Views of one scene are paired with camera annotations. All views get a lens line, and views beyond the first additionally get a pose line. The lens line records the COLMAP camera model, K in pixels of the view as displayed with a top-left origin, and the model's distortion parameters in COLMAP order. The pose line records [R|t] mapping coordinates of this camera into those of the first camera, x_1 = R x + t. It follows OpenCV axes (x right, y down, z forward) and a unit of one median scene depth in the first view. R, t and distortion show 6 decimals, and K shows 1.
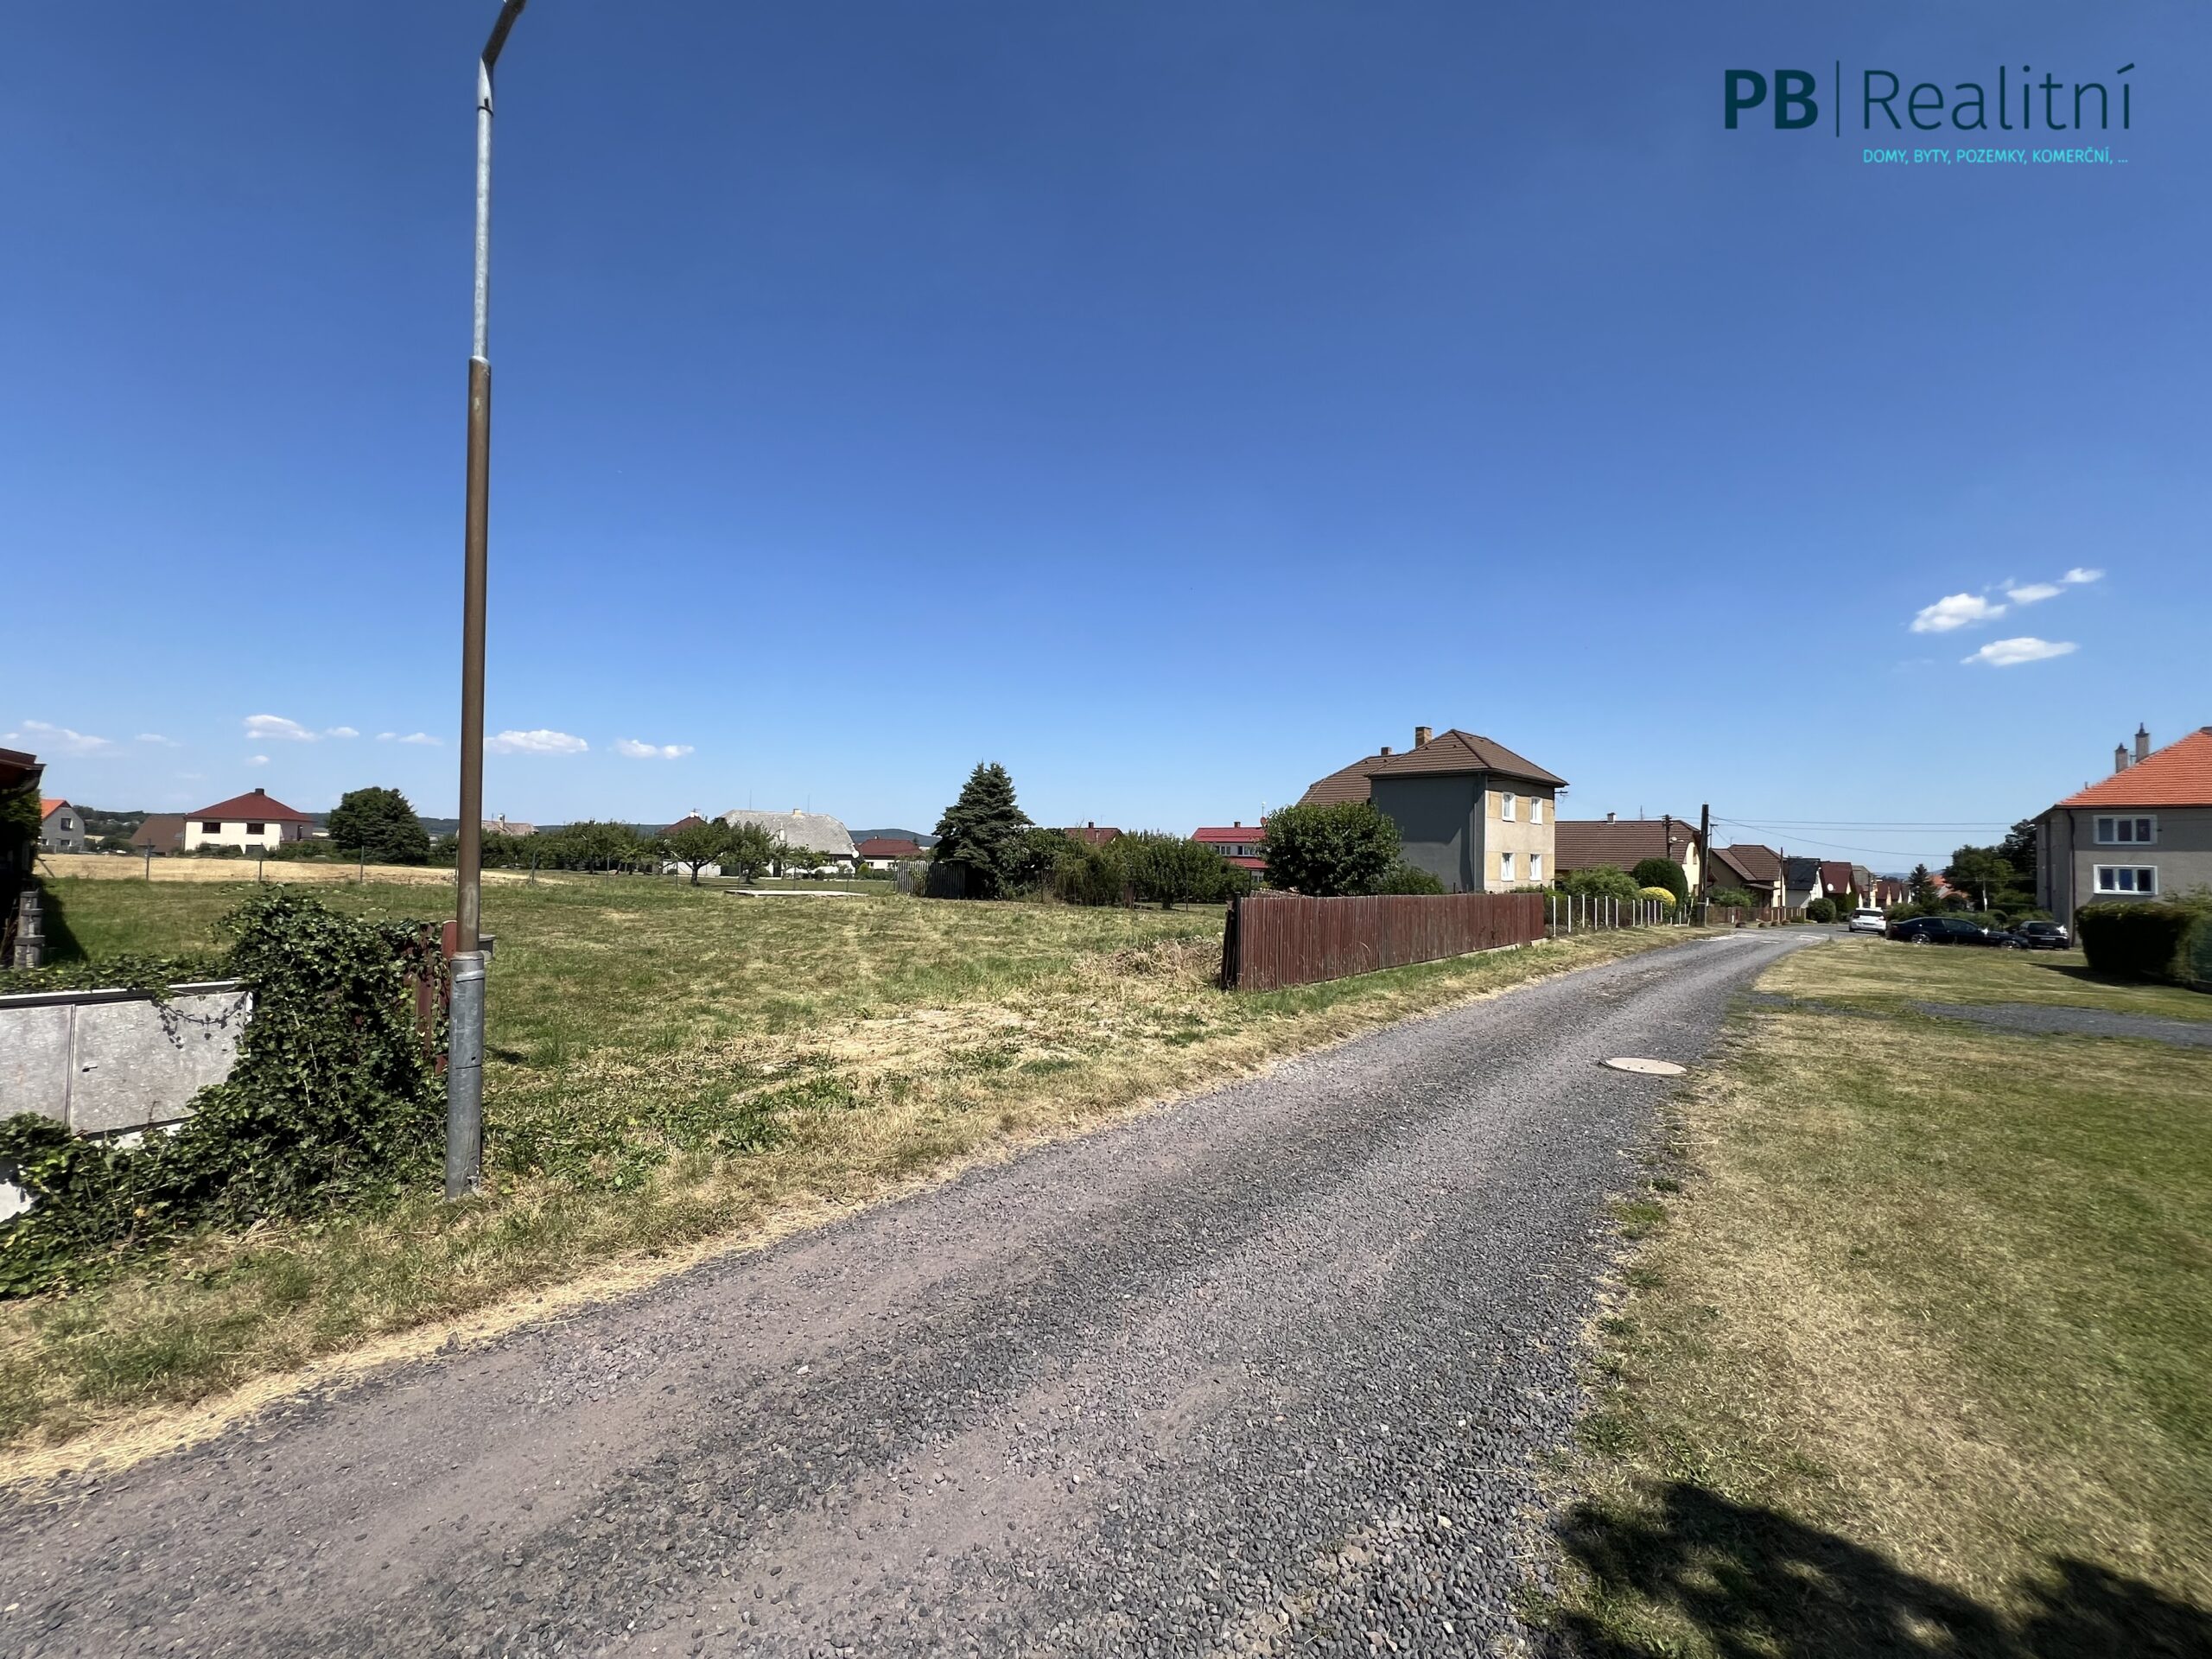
lens RADIAL K [[884.3, 0, 1097.3], [0, 884.3, 818.5], [0, 0, 1]] dist [-0.002252, 0.000209]
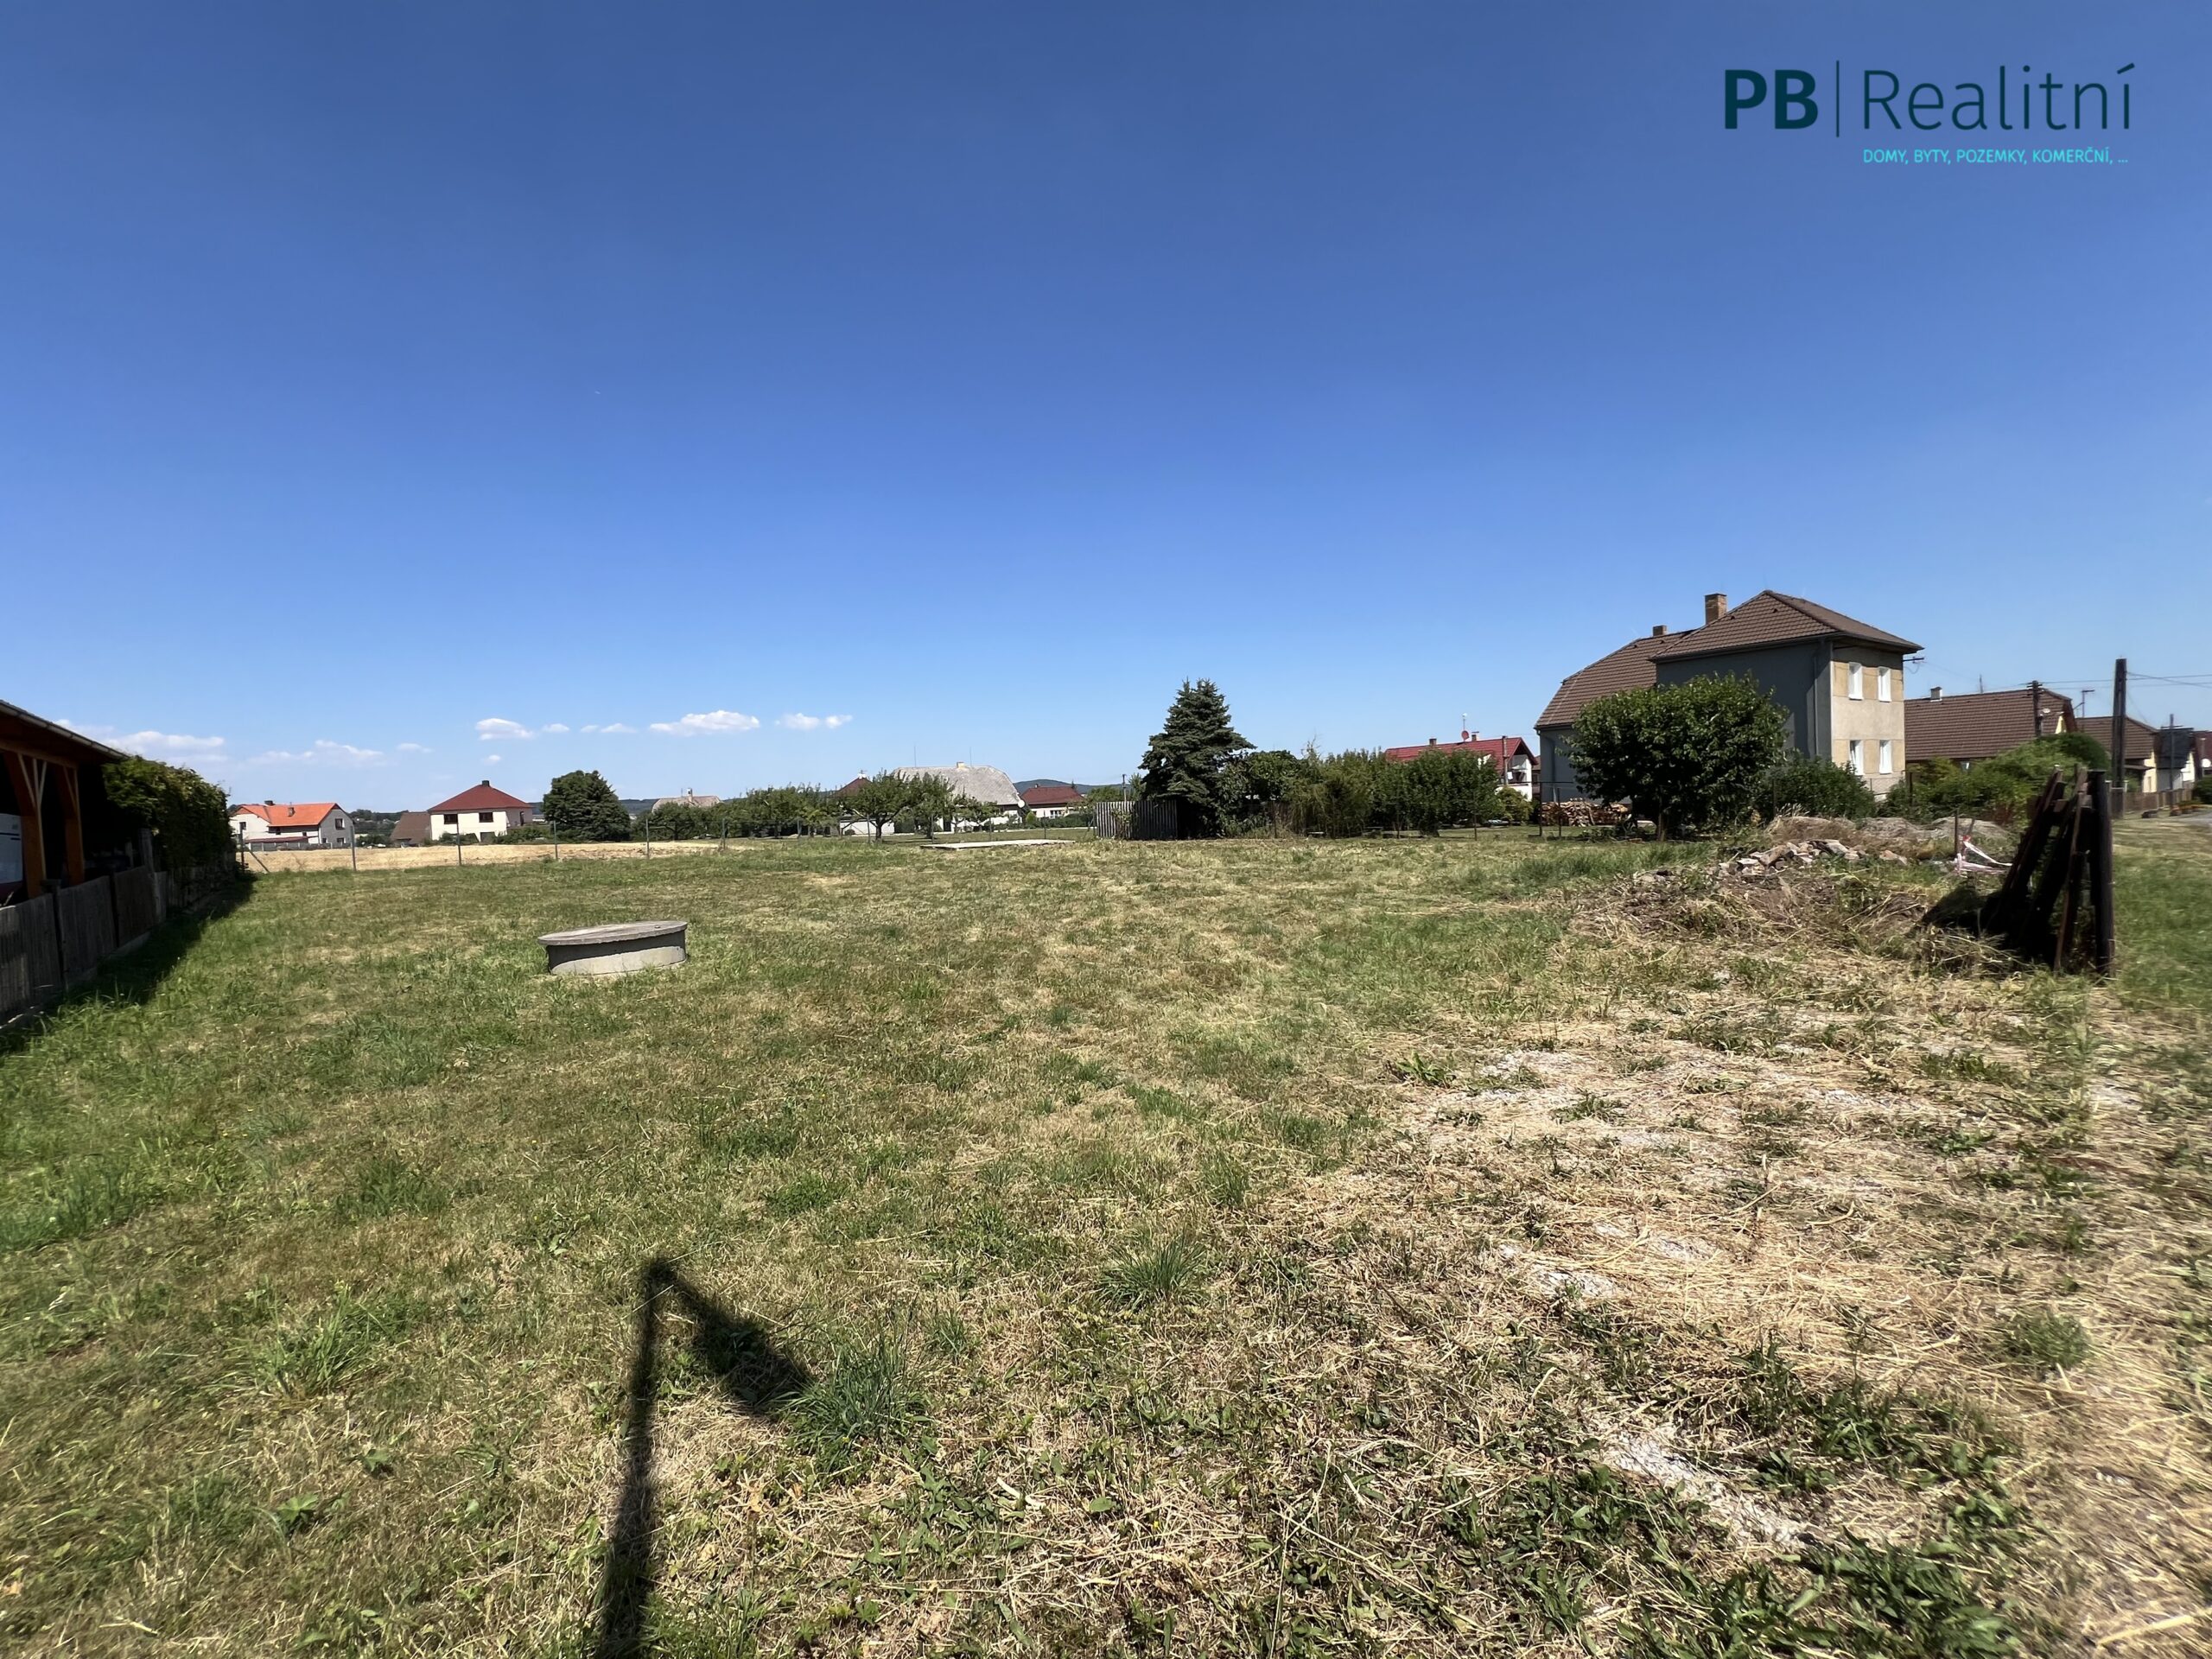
lens RADIAL K [[884.3, 0, 1097.3], [0, 884.3, 818.5], [0, 0, 1]] dist [-0.002252, 0.000209]
pose [[0.984313, -0.064219, -0.164328, -0.072259], [0.074986, 0.995367, 0.060176, 0.010067], [0.159702, -0.071554, 0.984569, 0.110234]]
